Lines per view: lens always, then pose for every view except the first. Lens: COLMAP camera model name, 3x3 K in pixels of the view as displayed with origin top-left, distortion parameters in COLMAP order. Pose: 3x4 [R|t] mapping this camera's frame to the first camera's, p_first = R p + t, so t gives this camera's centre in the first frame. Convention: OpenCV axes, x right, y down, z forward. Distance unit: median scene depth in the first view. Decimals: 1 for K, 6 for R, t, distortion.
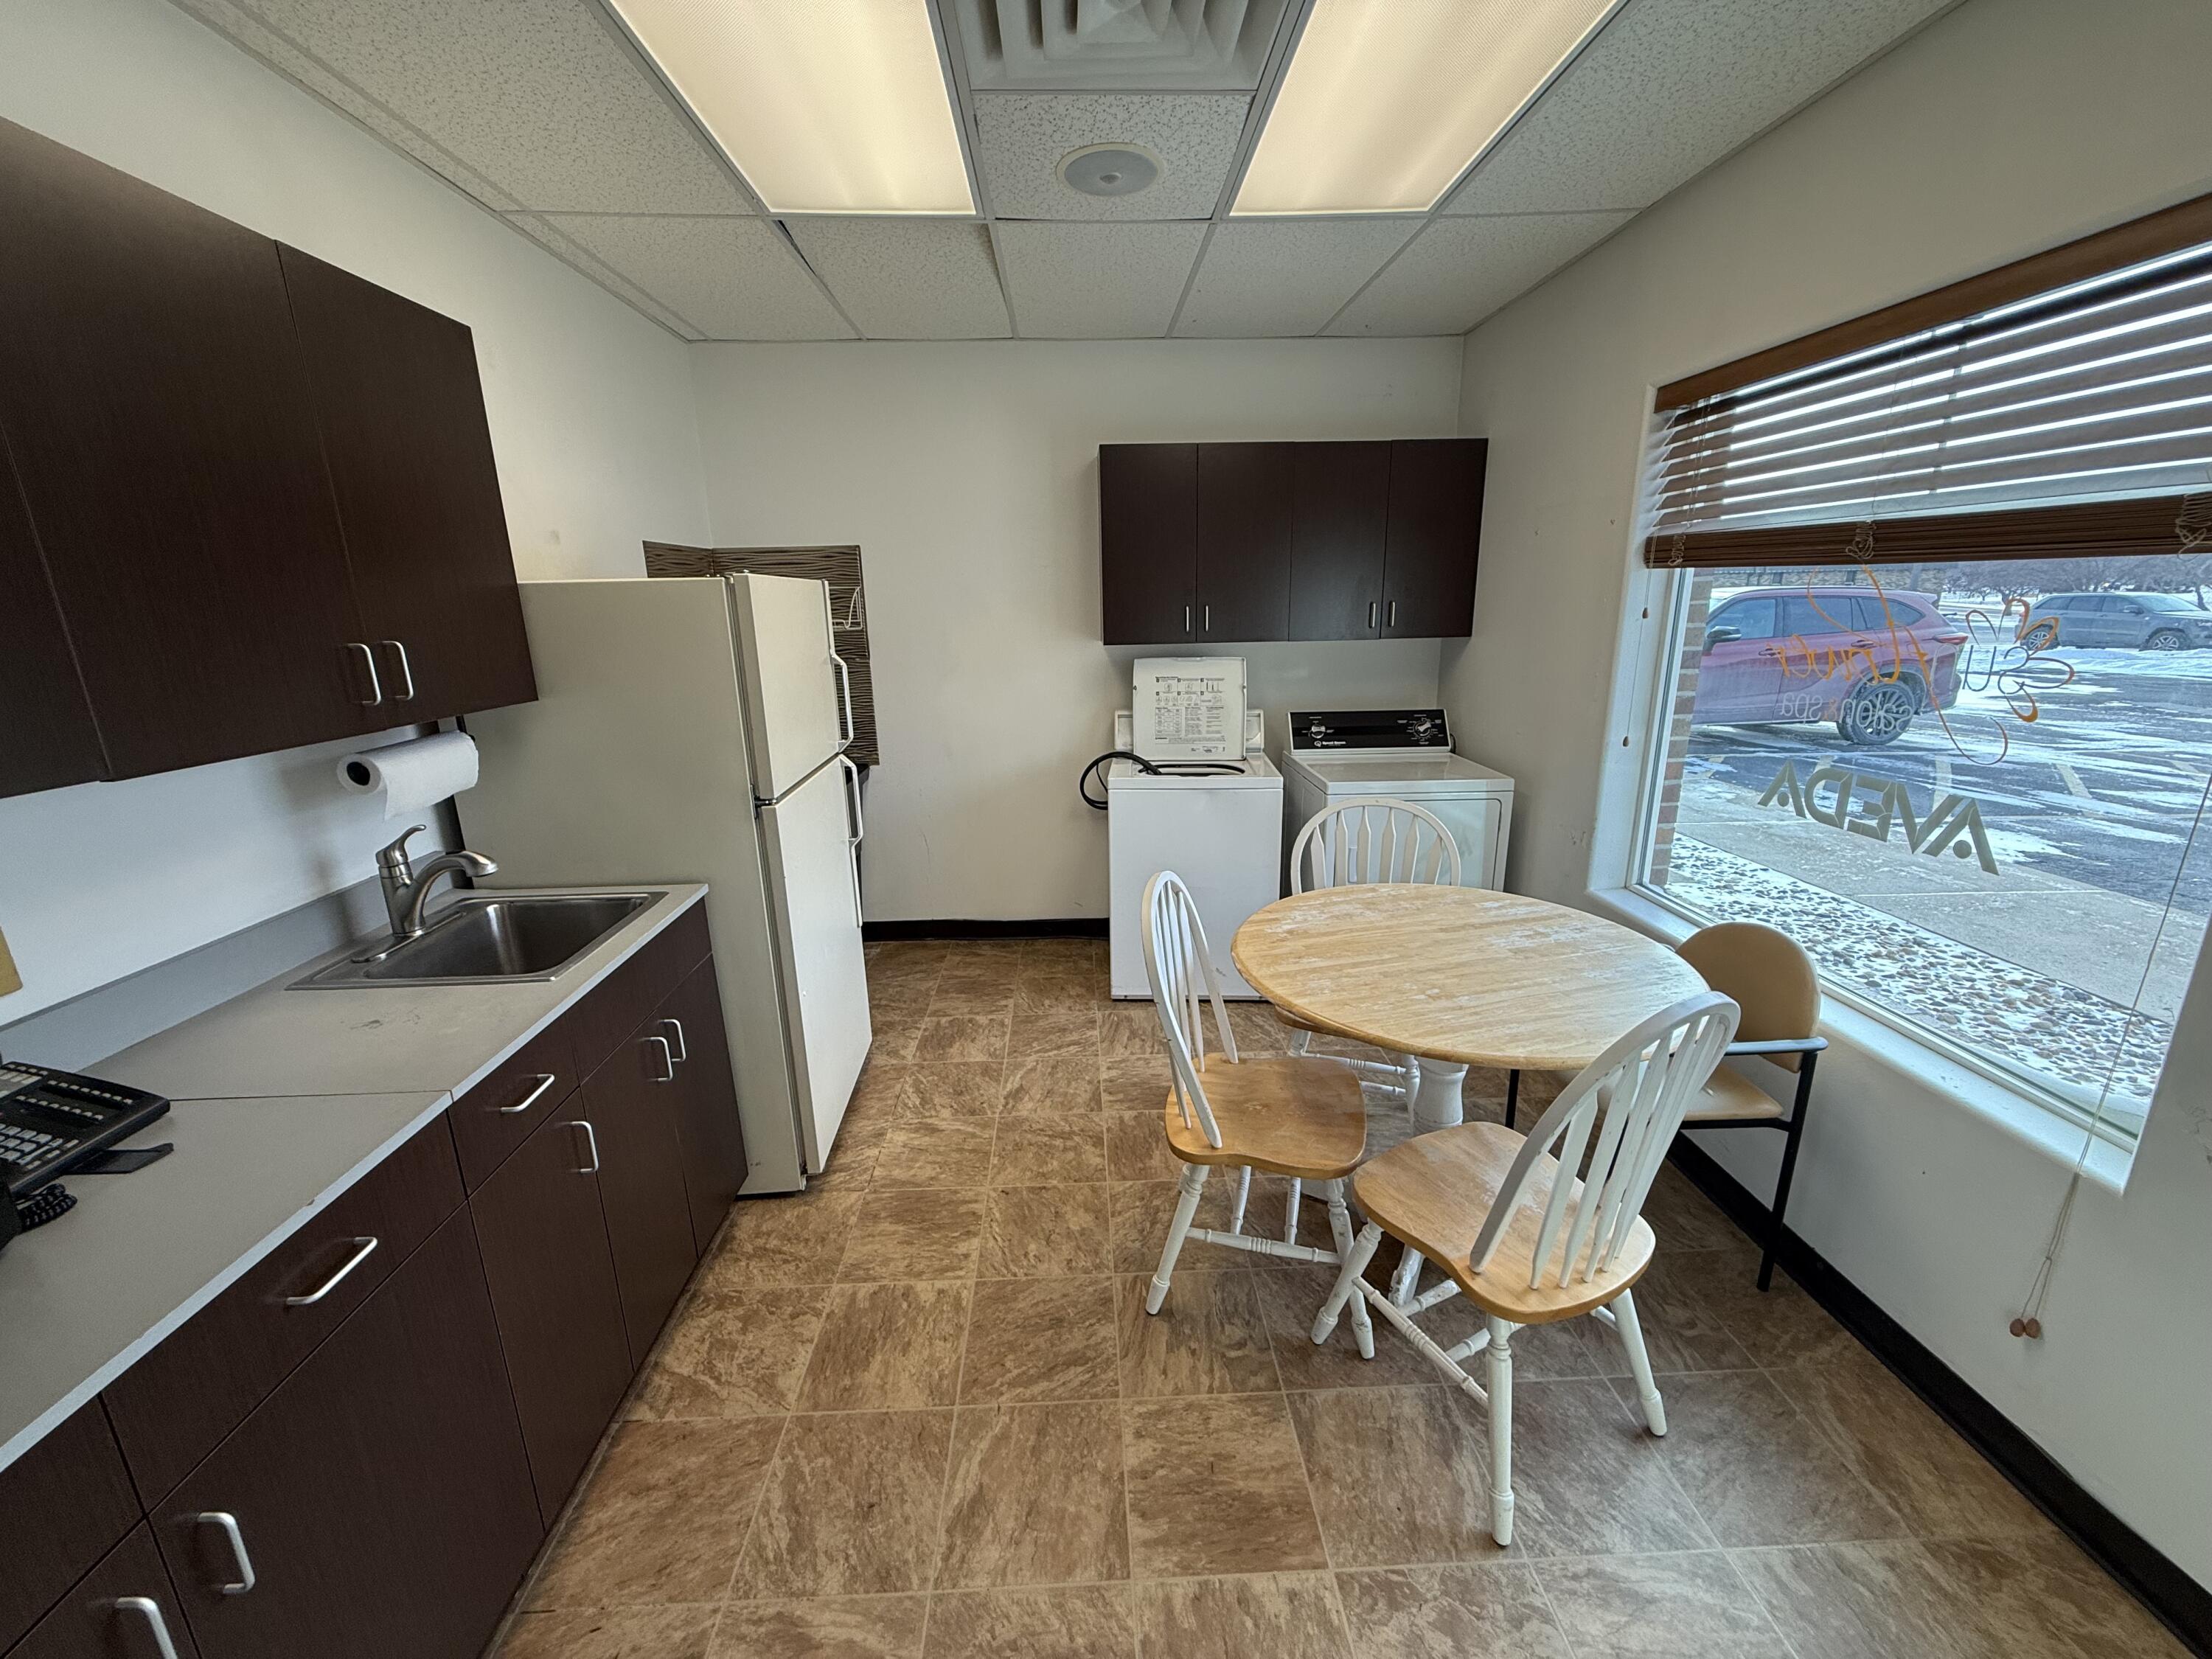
lens RADIAL K [[876.9, 0, 1106.0], [0, 876.9, 829.5], [0, 0, 1]] dist [-0.000445, -0.000064]
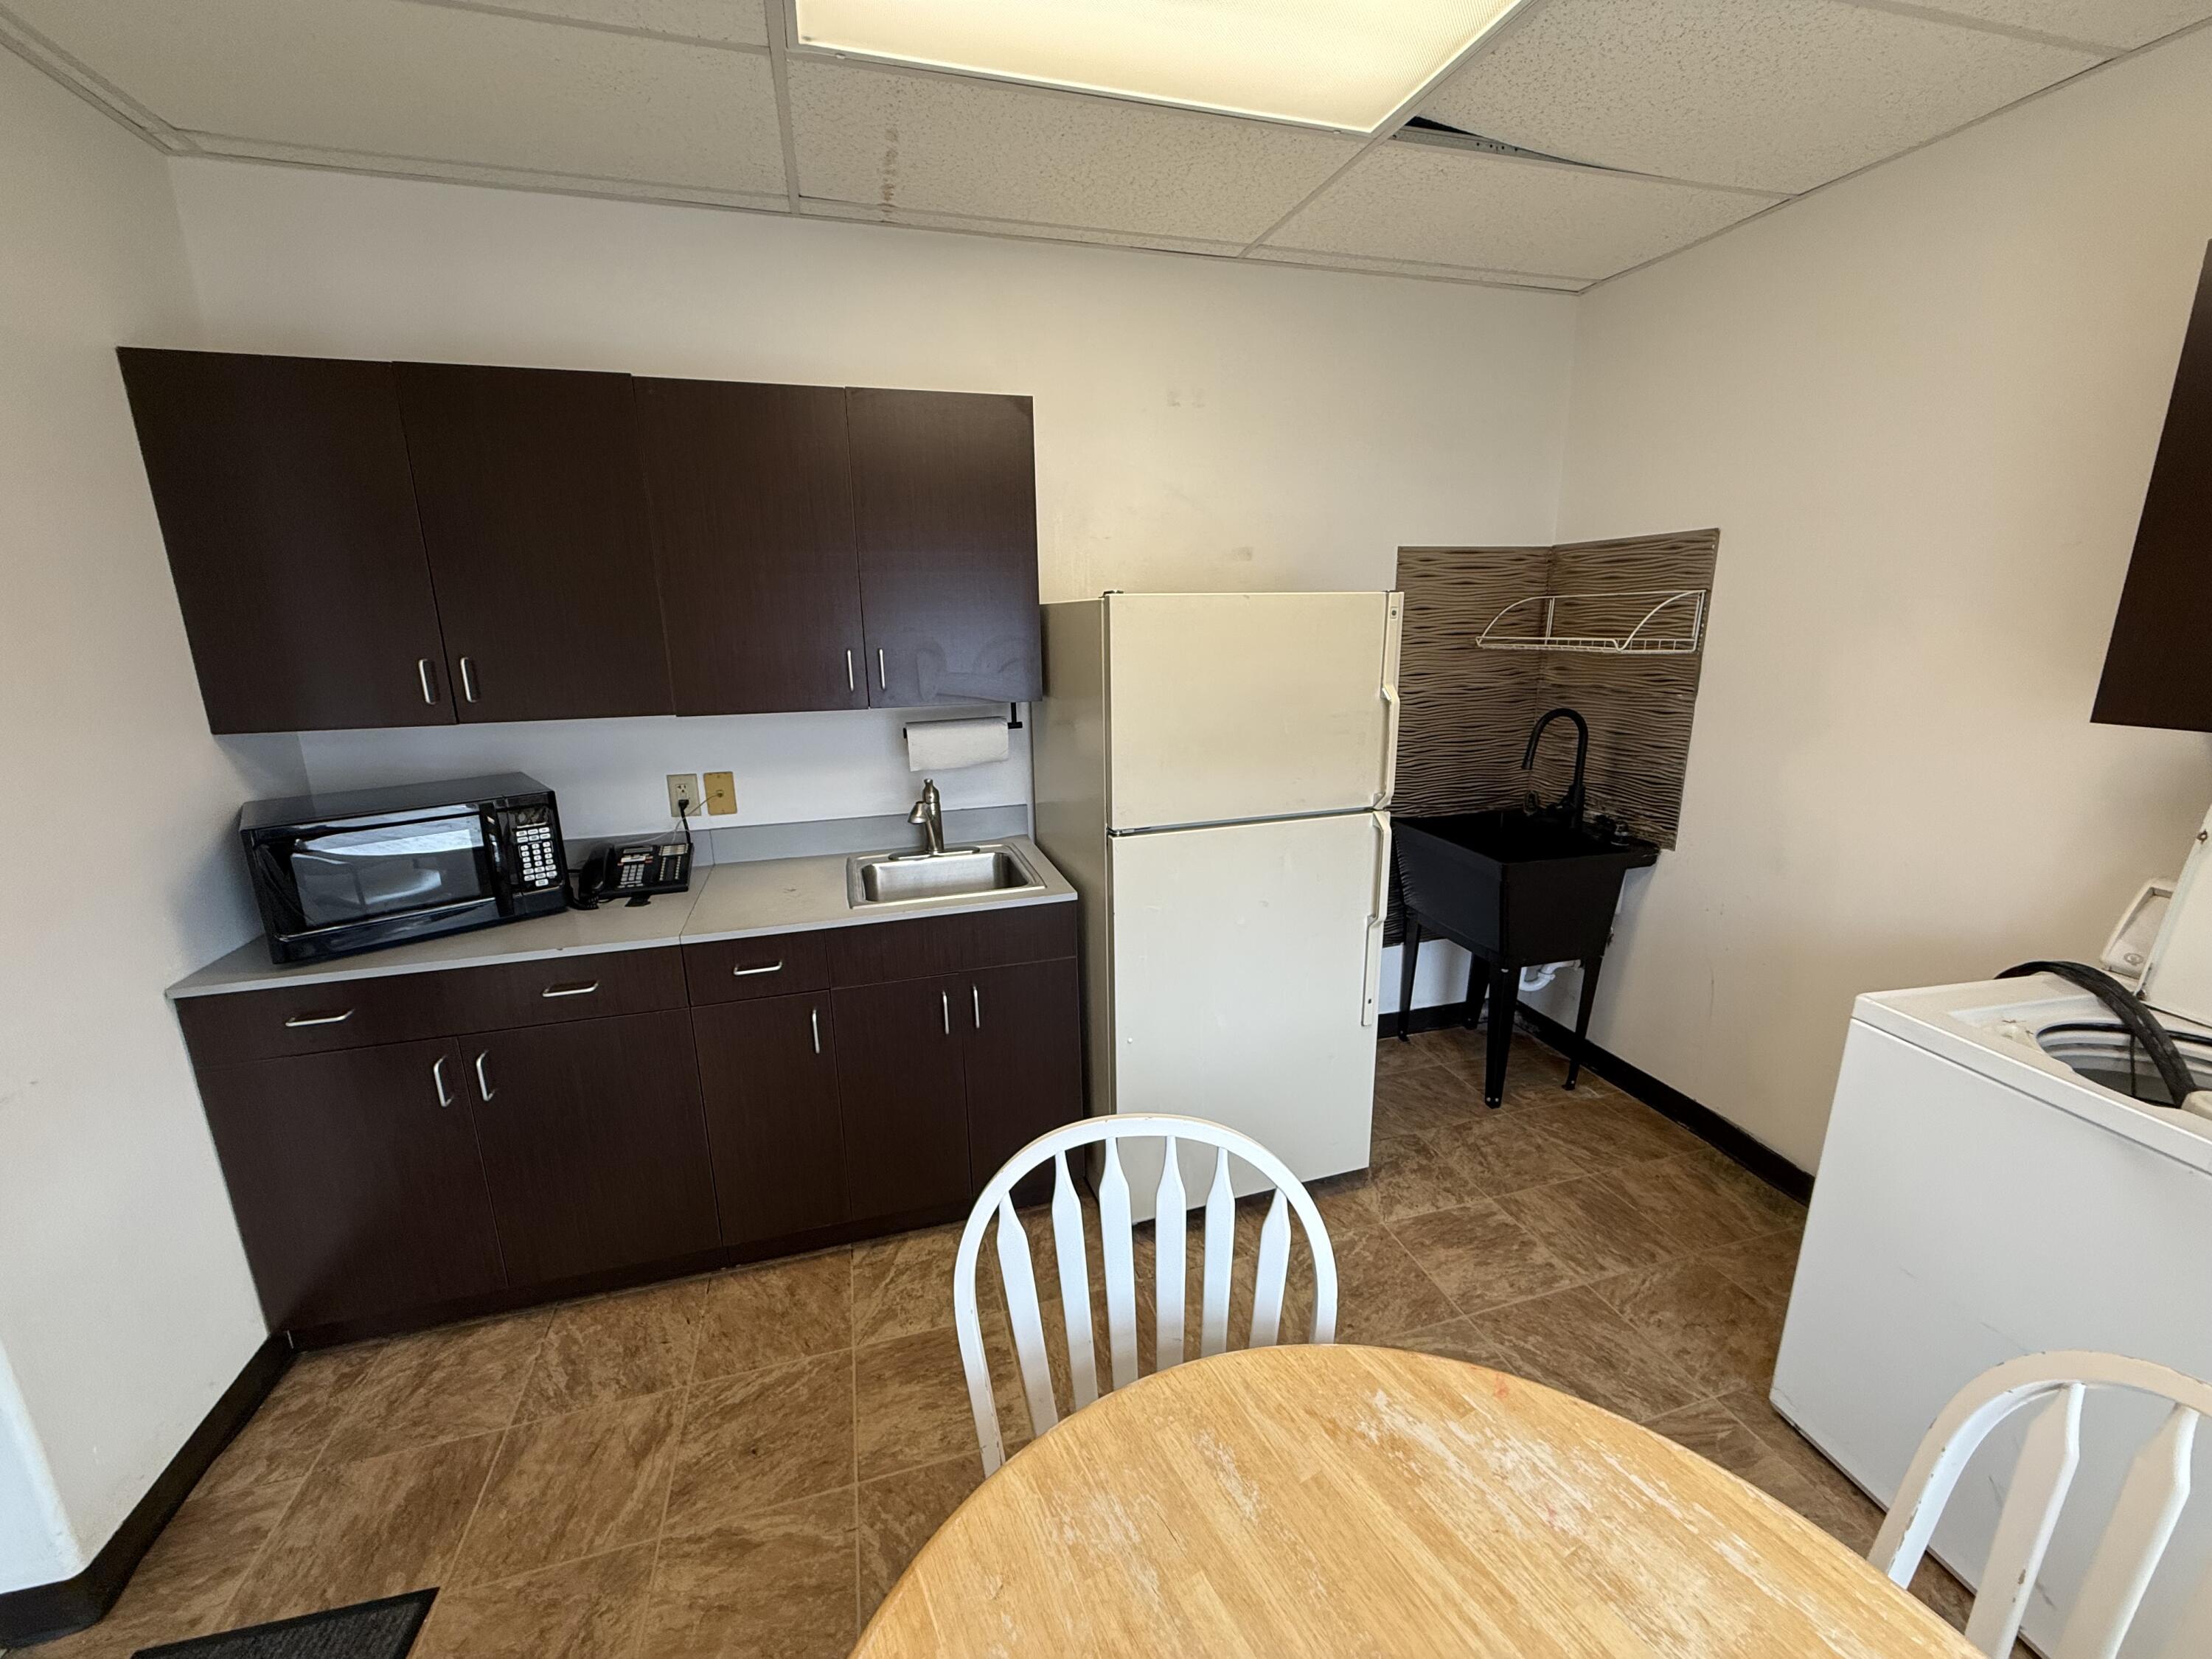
lens RADIAL K [[876.9, 0, 1106.0], [0, 876.9, 829.5], [0, 0, 1]] dist [-0.000445, -0.000064]
pose [[0.240037, 0.244758, -0.939402, 0.540515], [-0.237299, 0.953131, 0.187700, -0.223229], [0.941314, 0.177864, 0.286868, 0.766065]]
